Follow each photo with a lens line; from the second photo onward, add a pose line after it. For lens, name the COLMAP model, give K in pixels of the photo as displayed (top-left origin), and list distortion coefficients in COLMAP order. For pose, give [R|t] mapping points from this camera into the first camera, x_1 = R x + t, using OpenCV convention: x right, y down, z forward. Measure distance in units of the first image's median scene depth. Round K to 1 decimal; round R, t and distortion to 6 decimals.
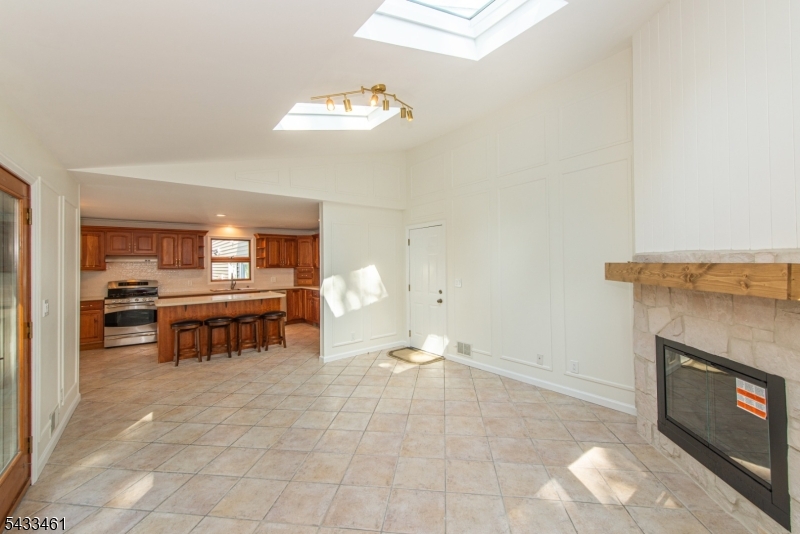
lens RADIAL K [[321.1, 0, 398.2], [0, 321.1, 266.5], [0, 0, 1]] dist [0.009388, -0.000099]
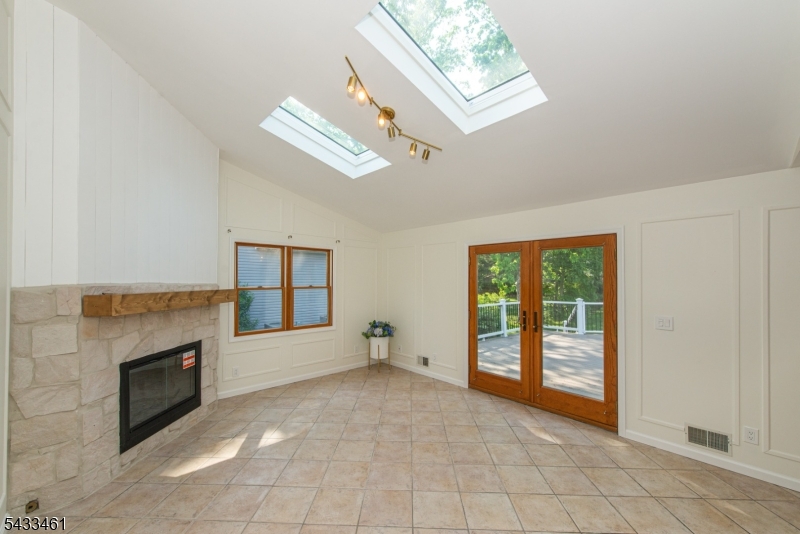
lens RADIAL K [[321.1, 0, 398.2], [0, 321.1, 266.5], [0, 0, 1]] dist [0.009388, -0.000099]
pose [[-0.994629, 0.006002, -0.103327, 0.021561], [0.009280, 0.999468, -0.031272, -0.061974], [0.103084, -0.032063, -0.994156, 2.320556]]
